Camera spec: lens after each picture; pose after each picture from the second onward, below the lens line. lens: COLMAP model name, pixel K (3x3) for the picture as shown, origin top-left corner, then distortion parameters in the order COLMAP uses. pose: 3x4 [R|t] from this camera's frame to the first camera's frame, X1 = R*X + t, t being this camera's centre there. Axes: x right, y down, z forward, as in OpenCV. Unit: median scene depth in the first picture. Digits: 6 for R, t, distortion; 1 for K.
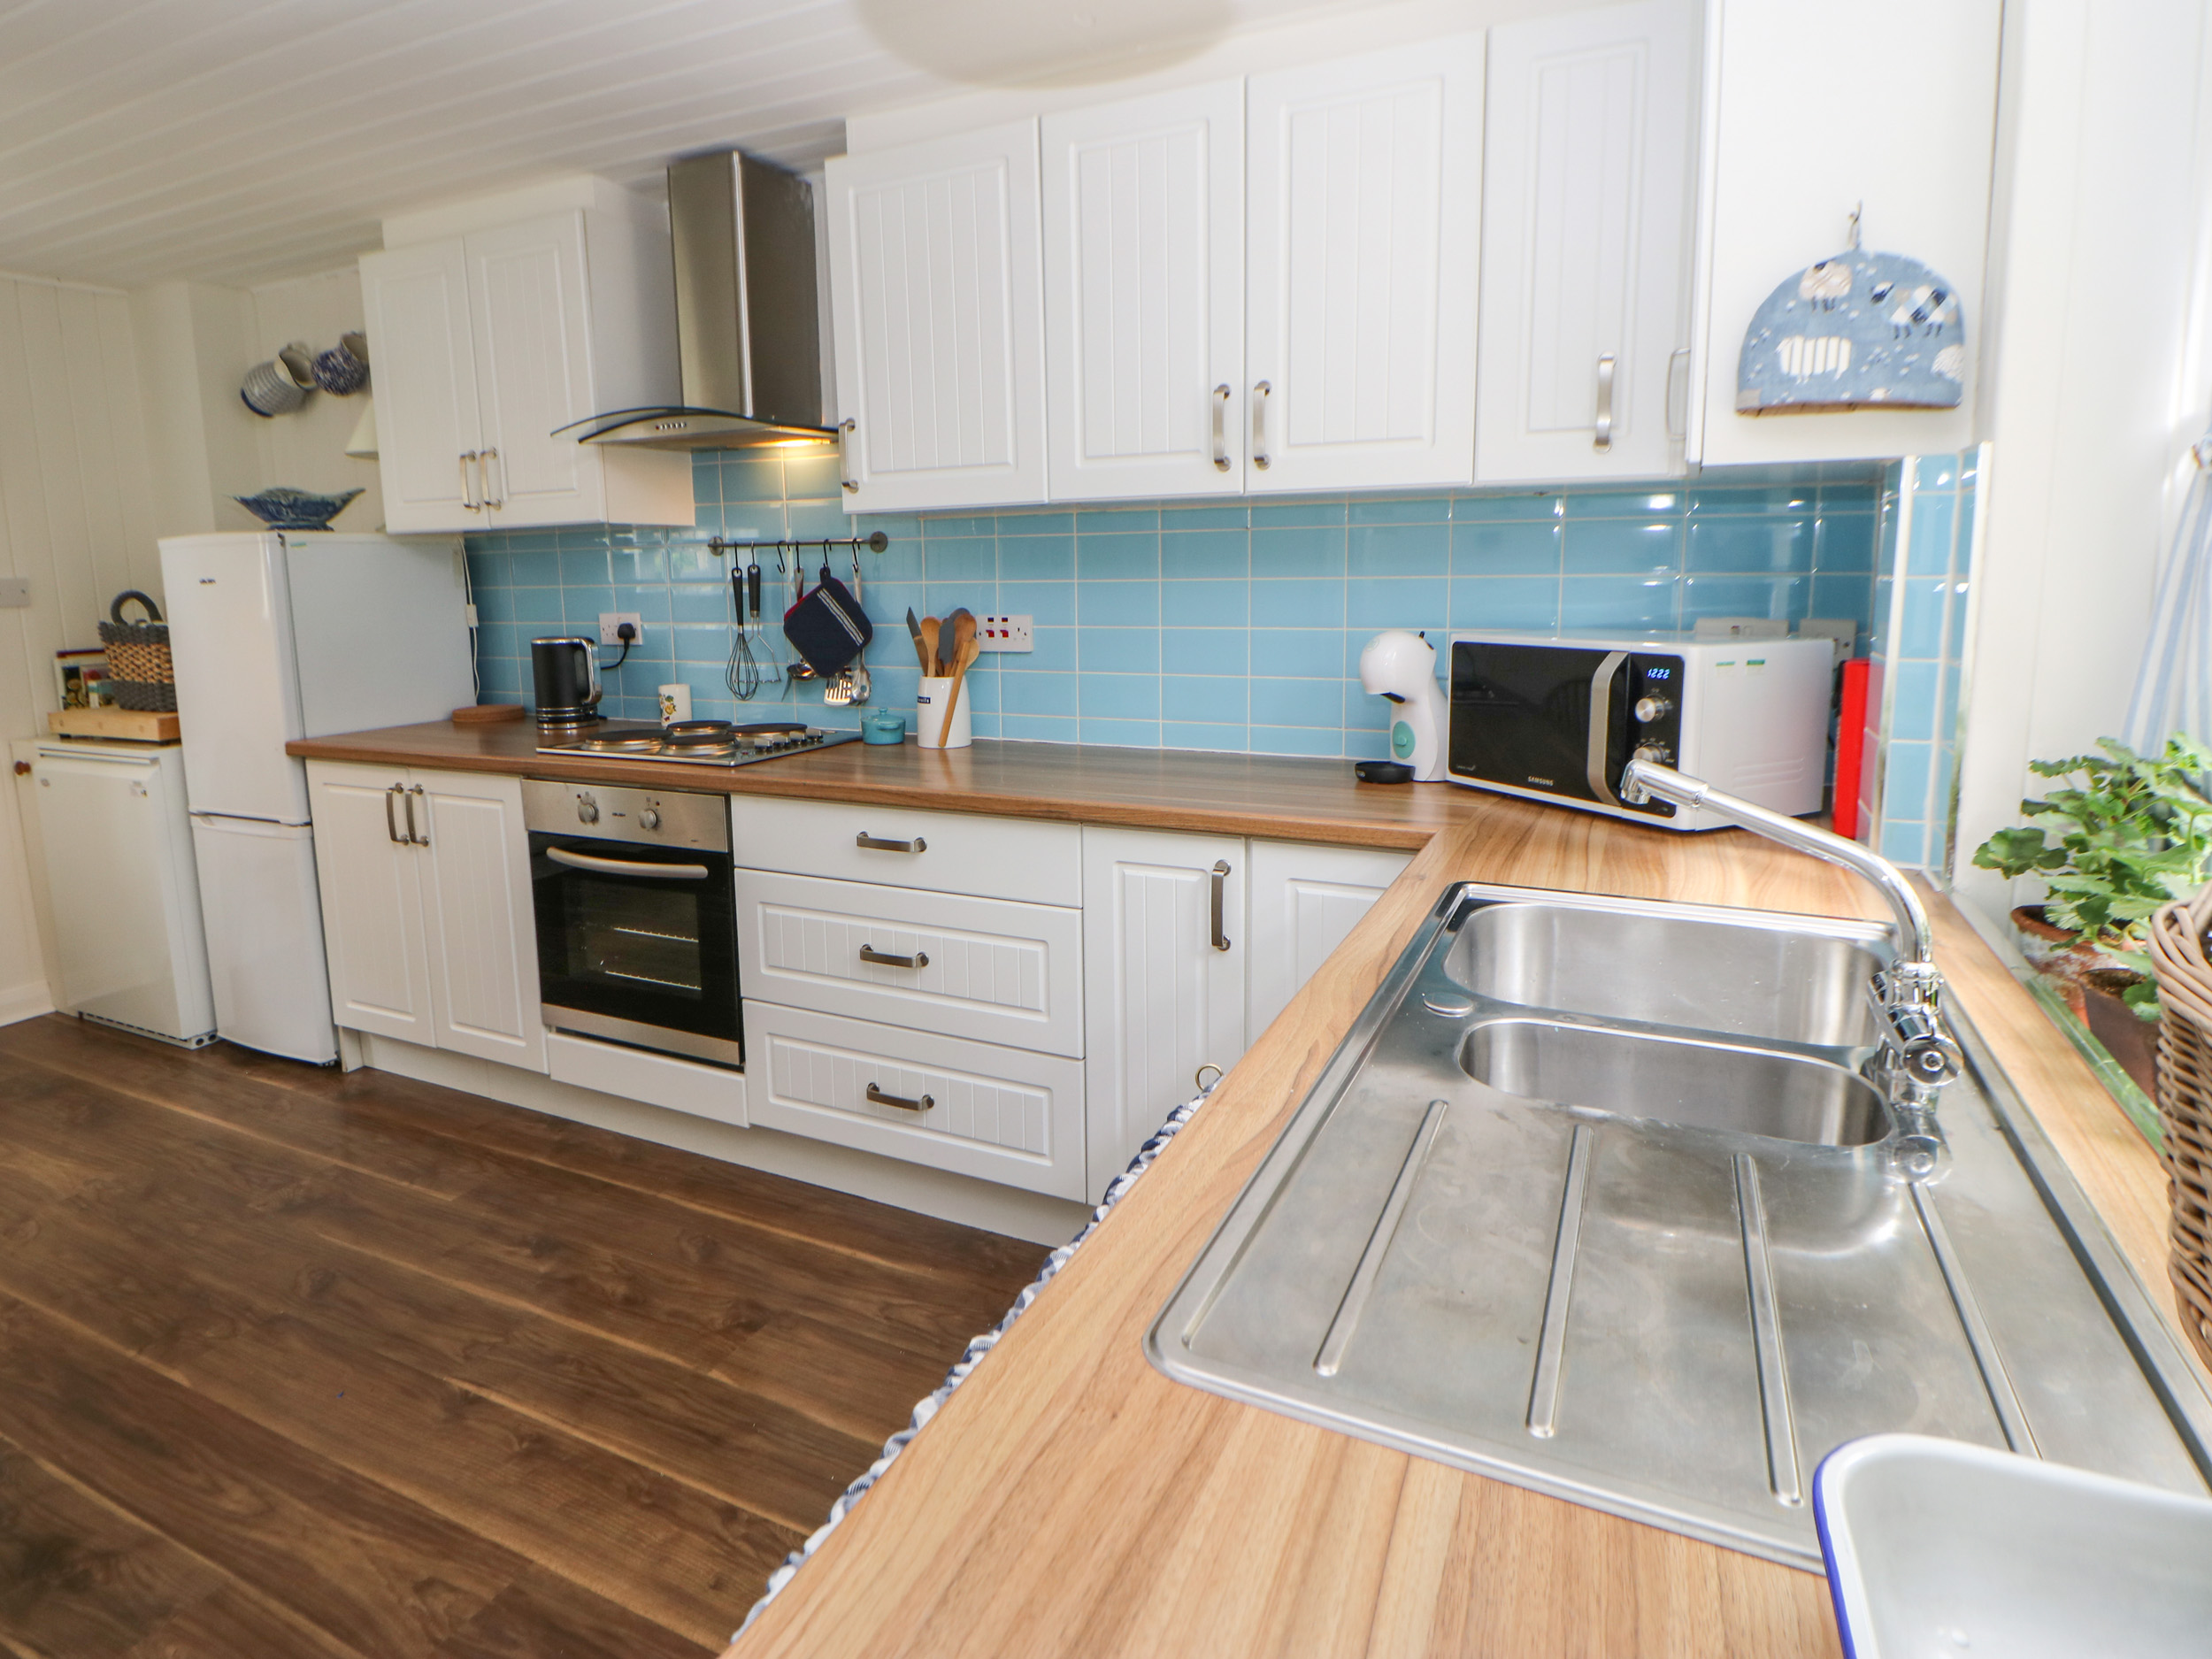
lens RADIAL K [[1177.7, 0, 1109.5], [0, 1177.7, 730.3], [0, 0, 1]] dist [0.001613, -0.010029]
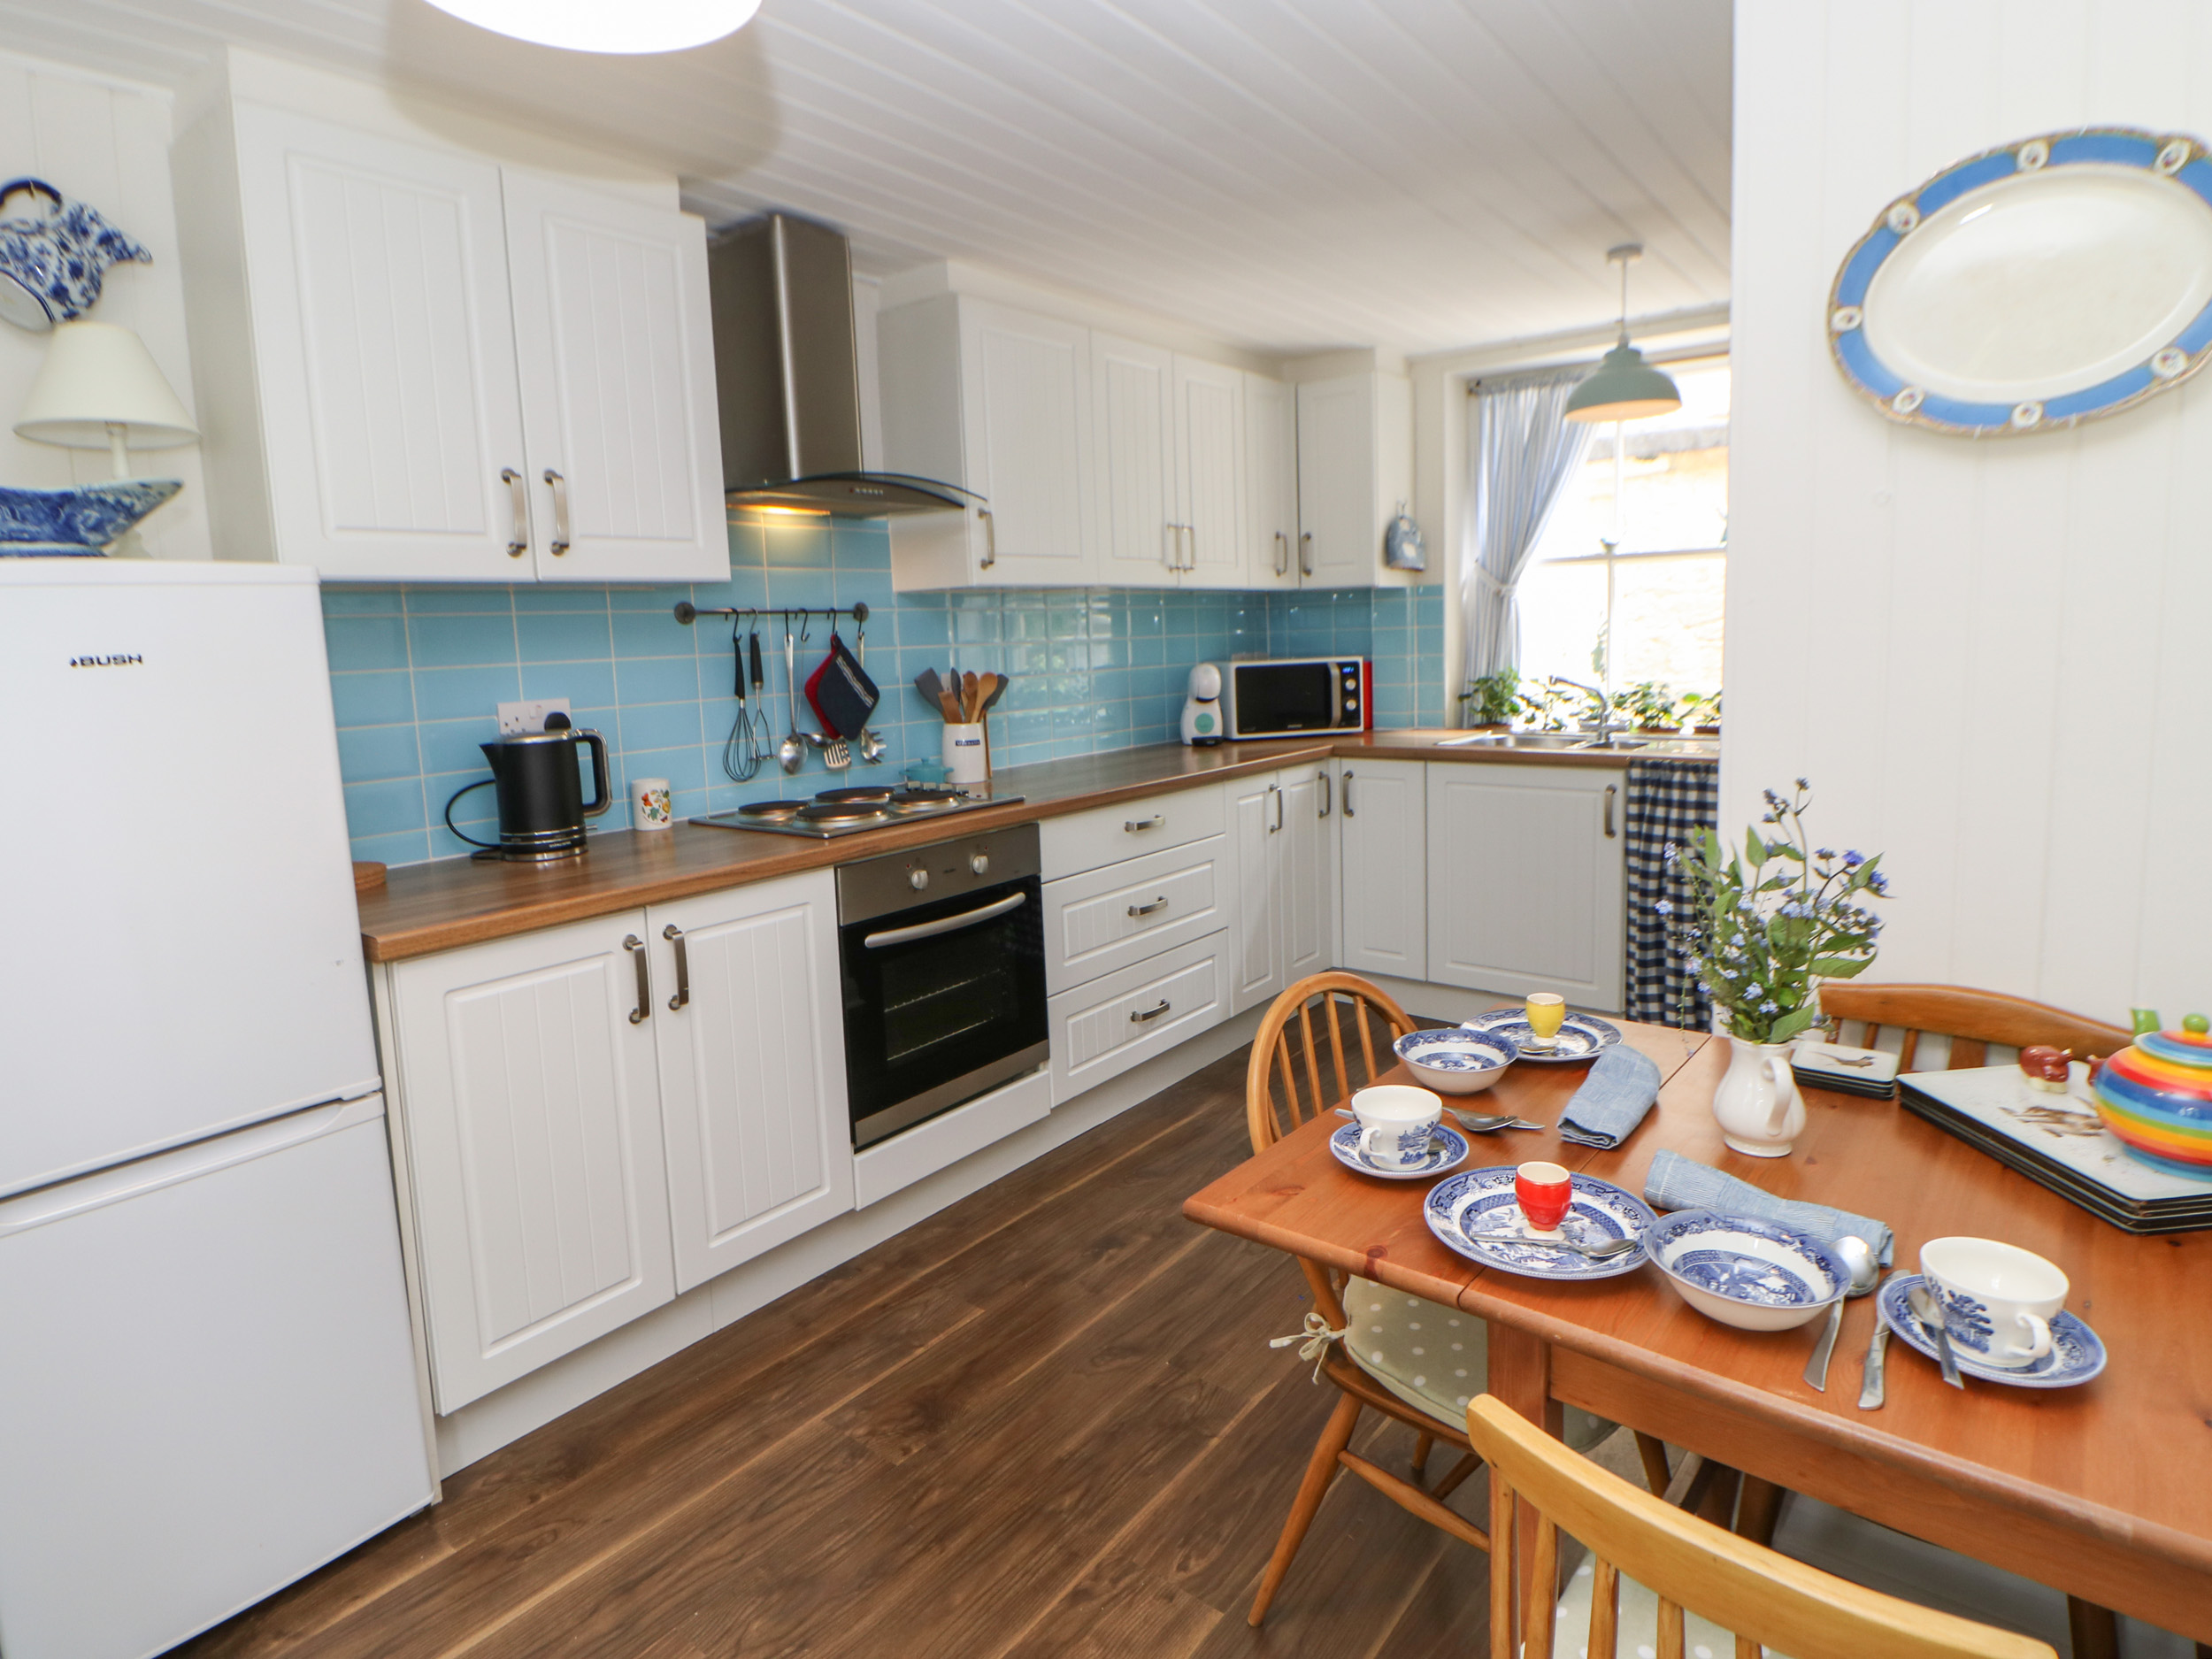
lens RADIAL K [[1143.3, 0, 1132.2], [0, 1143.3, 770.5], [0, 0, 1]] dist [0.002451, -0.014357]
pose [[0.231852, -0.107469, 0.966796, -1.228270], [0.165225, 0.983788, 0.069735, -0.051770], [-0.958617, 0.143570, 0.245849, 0.555613]]
